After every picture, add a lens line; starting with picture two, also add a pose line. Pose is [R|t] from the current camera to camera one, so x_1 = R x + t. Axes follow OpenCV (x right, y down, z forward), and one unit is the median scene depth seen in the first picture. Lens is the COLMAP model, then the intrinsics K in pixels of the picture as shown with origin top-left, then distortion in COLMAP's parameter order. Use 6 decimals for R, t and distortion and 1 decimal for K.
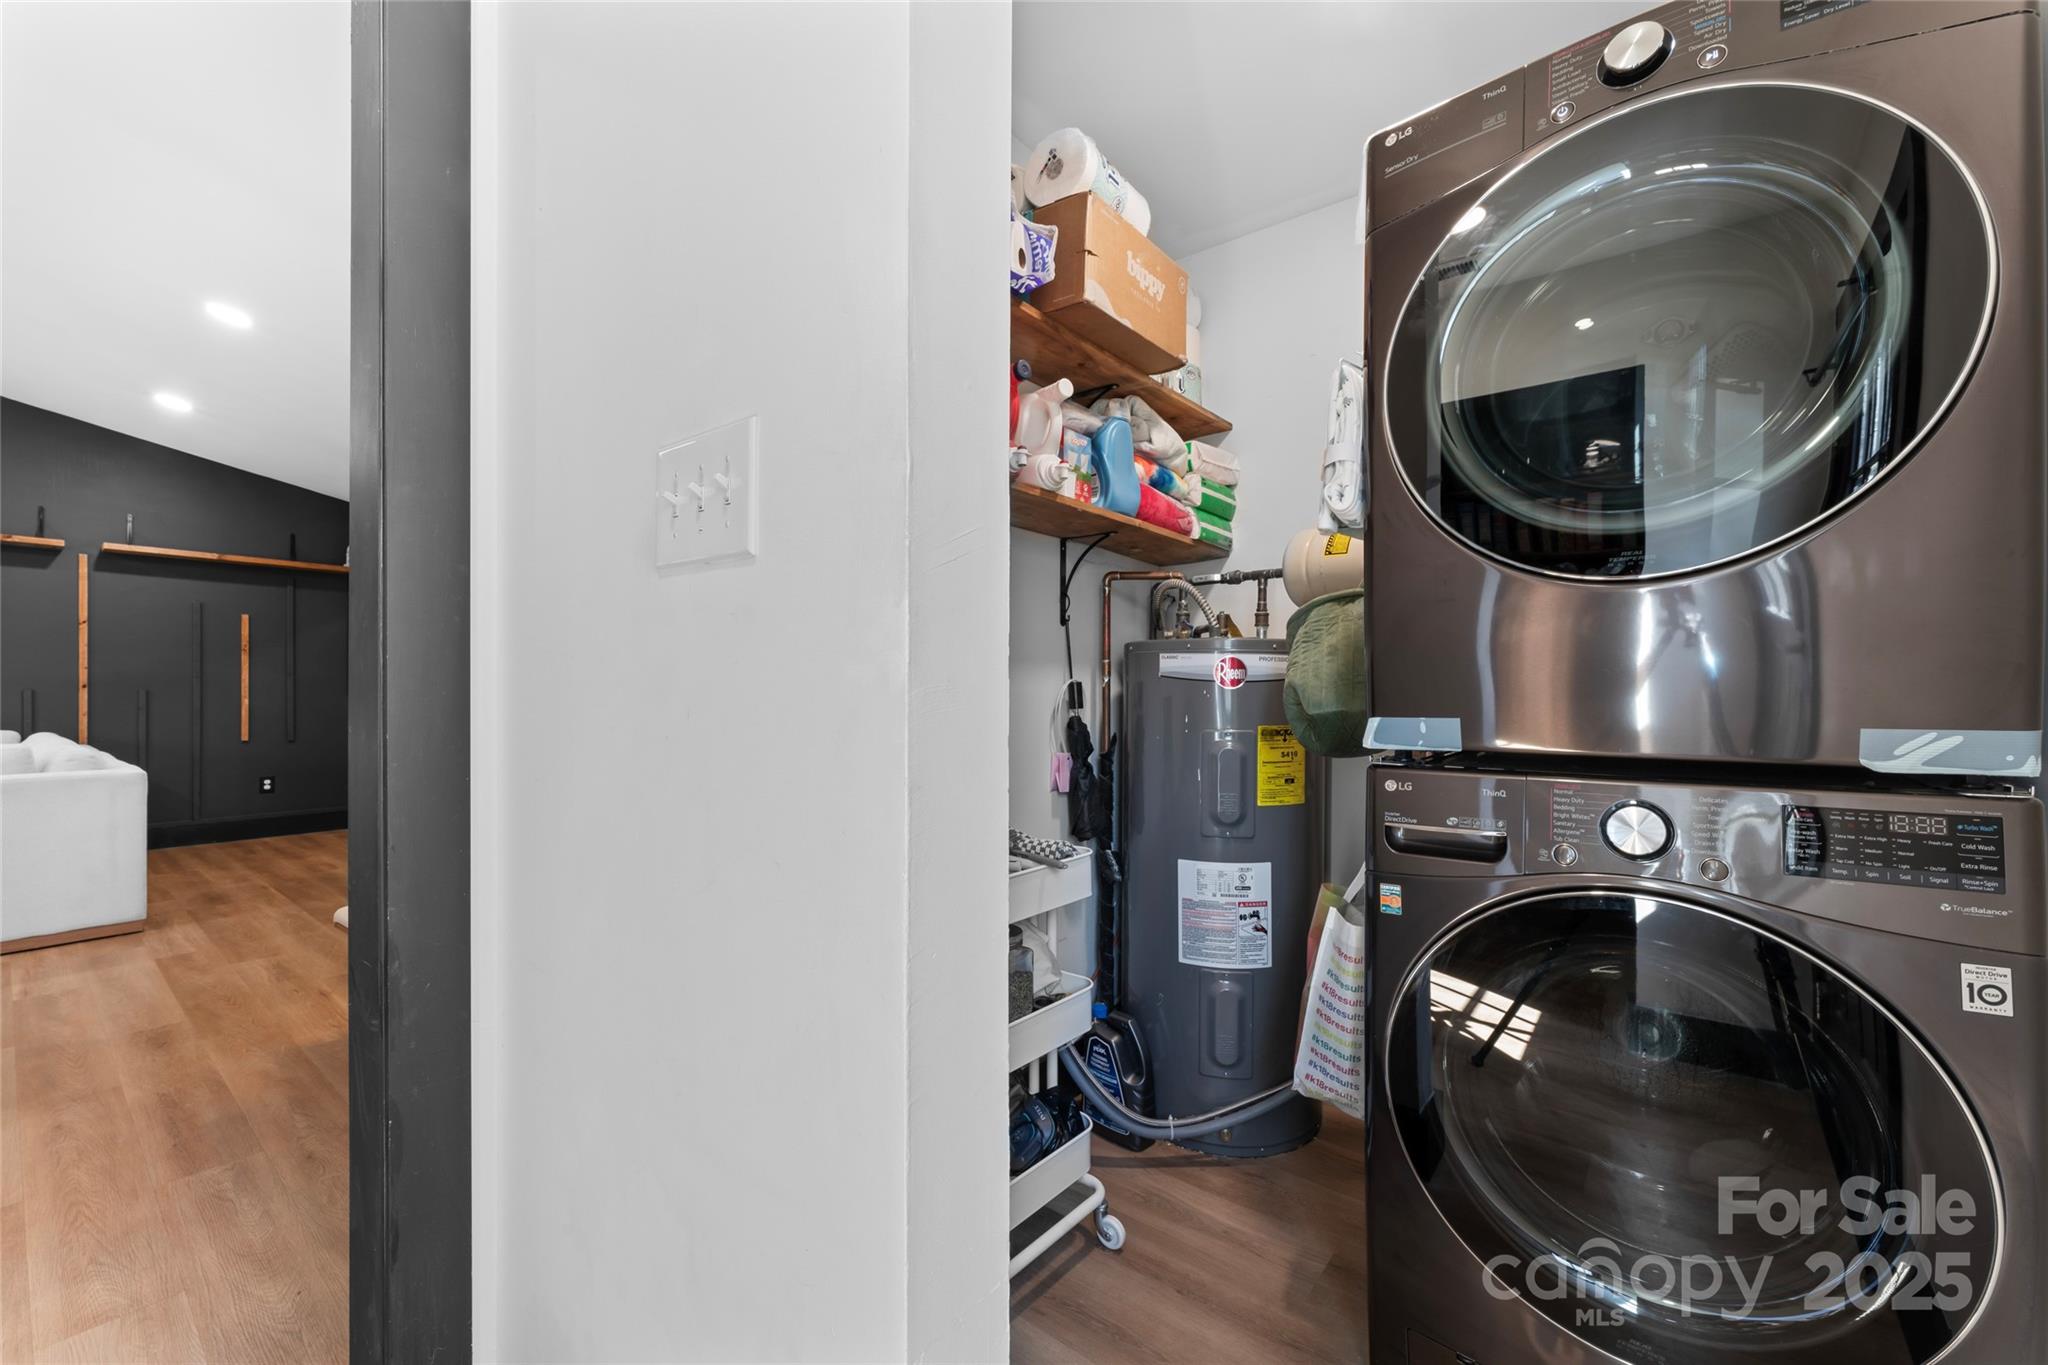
lens RADIAL K [[807.6, 0, 1024.0], [0, 807.6, 682.5], [0, 0, 1]] dist [0.000921, 0.000069]
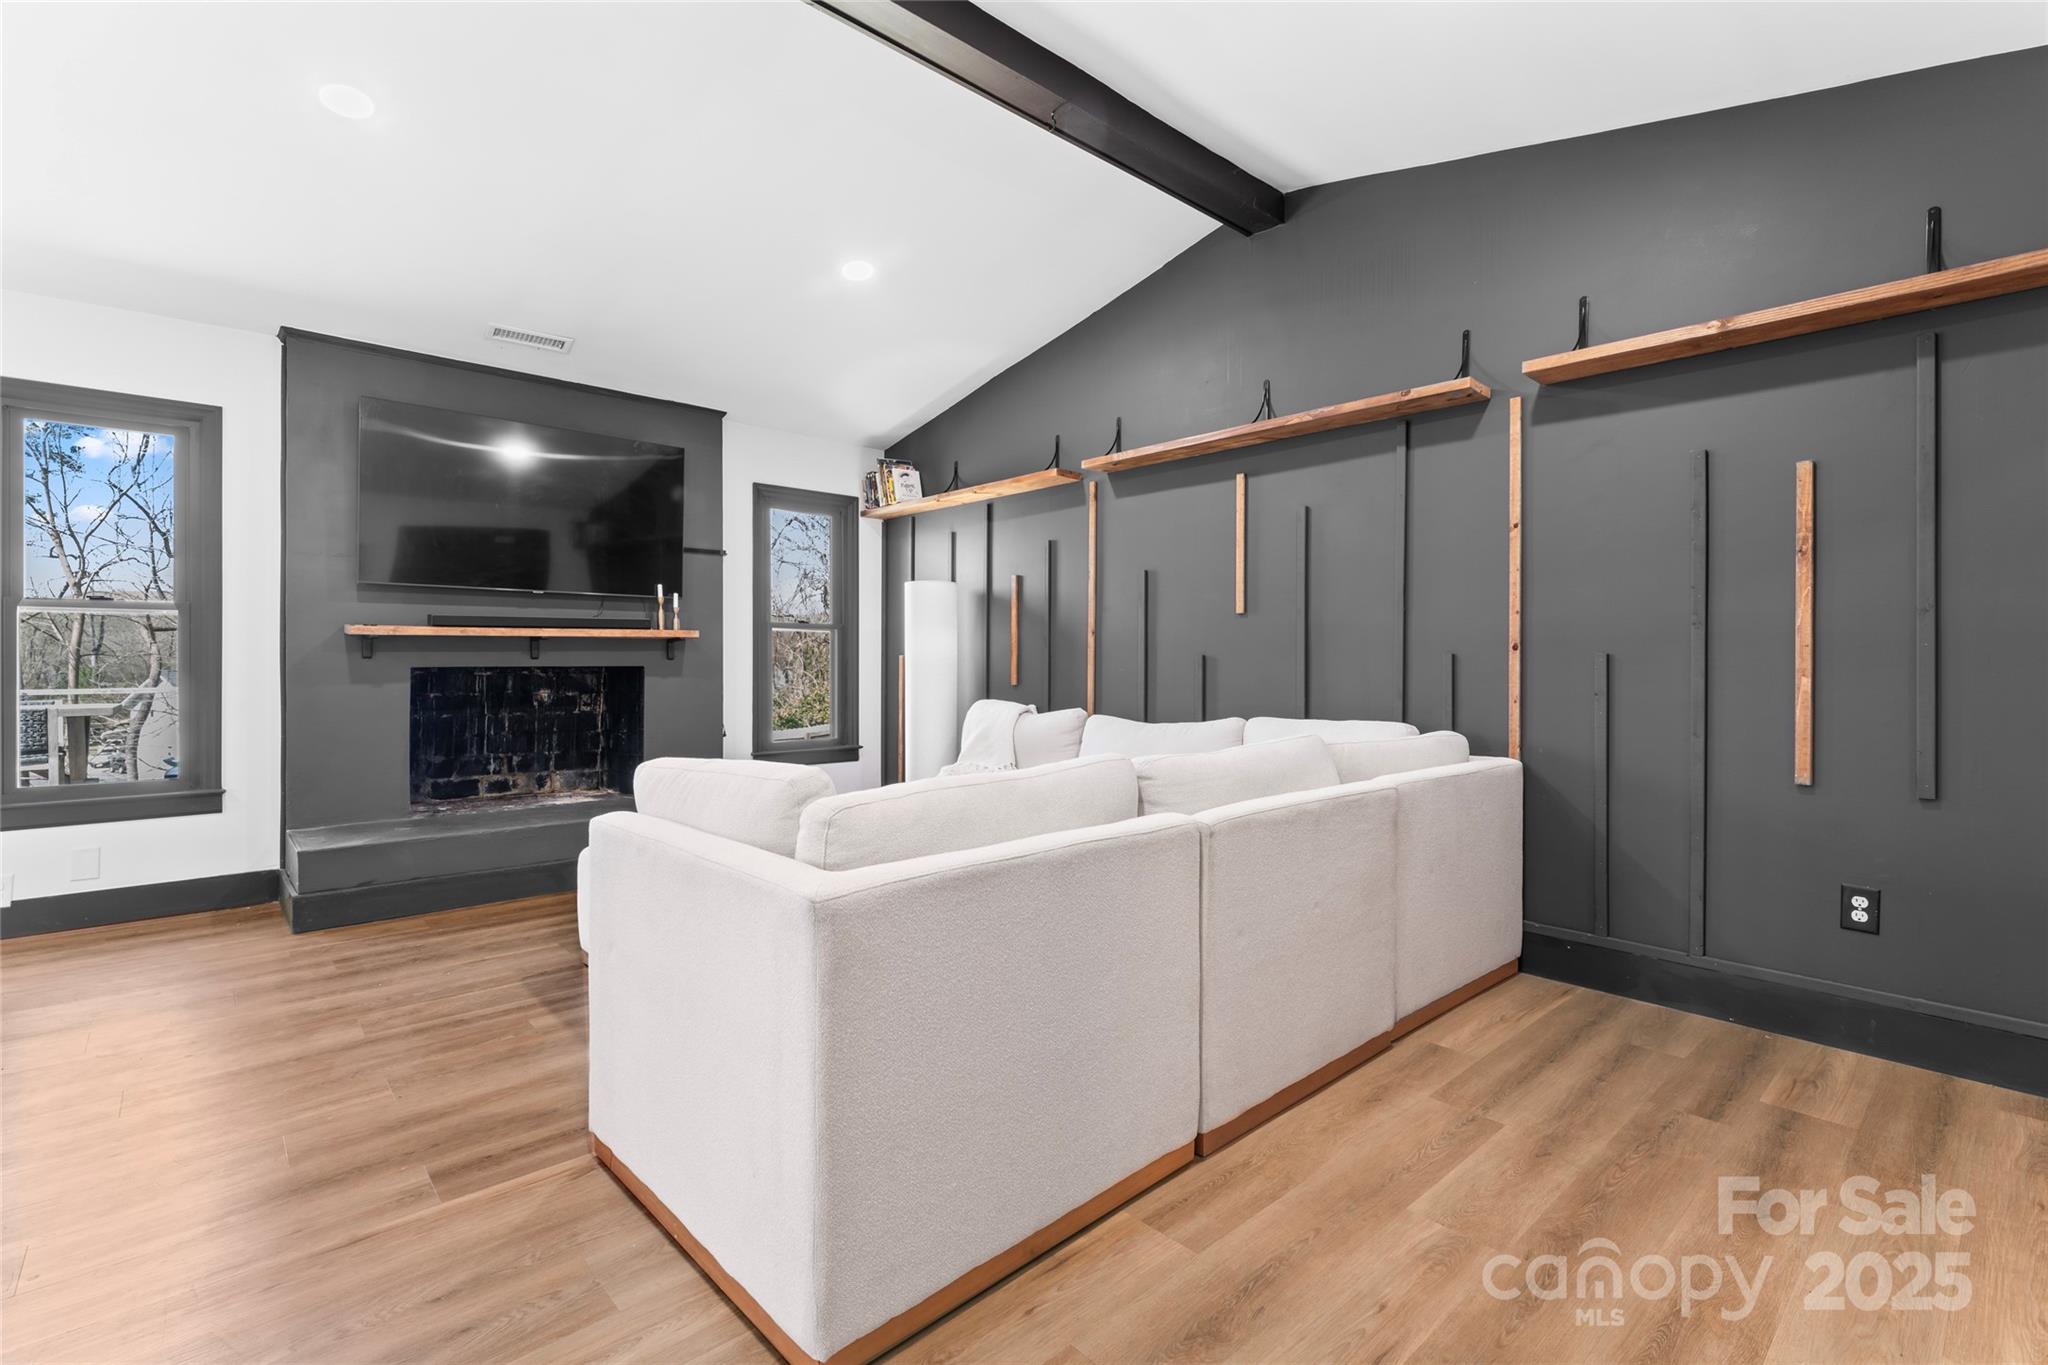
lens RADIAL K [[920.8, 0, 1020.9], [0, 920.8, 660.7], [0, 0, 1]] dist [0.000654, 0.000800]
pose [[-0.142317, 0.009112, -0.989779, -0.513873], [0.014155, 0.999874, 0.007169, 0.004155], [0.989720, -0.012990, -0.142428, 0.753813]]
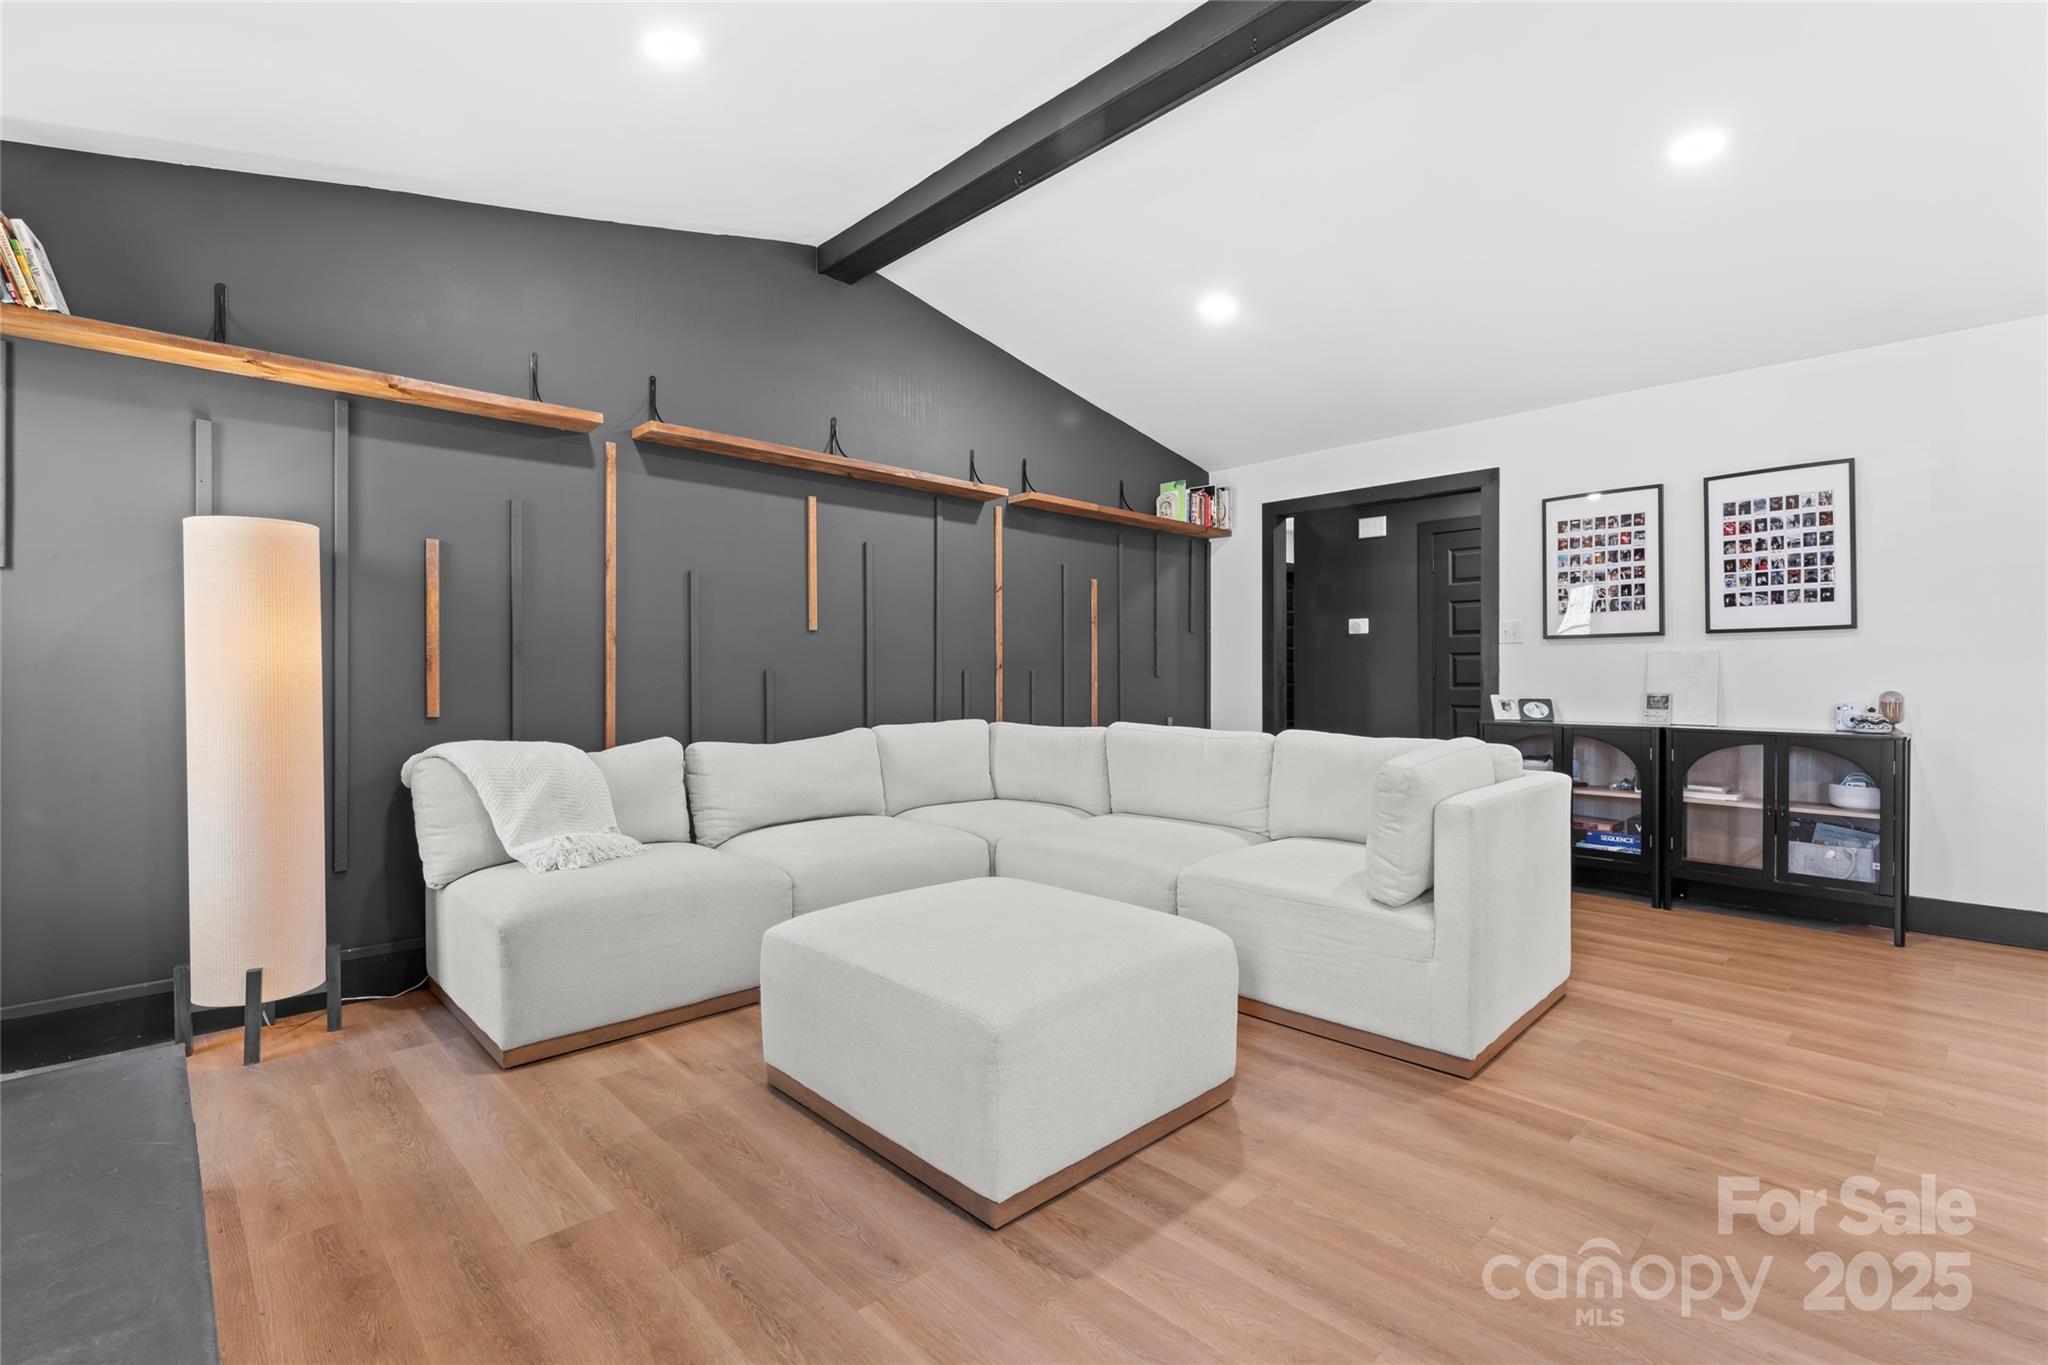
lens RADIAL K [[924.0, 0, 1021.9], [0, 924.0, 672.8], [0, 0, 1]] dist [0.000888, 0.000239]
pose [[0.993556, 0.007466, -0.113092, -1.017060], [-0.005622, 0.999846, 0.016617, -0.003970], [0.113199, -0.015875, 0.993446, 0.063459]]
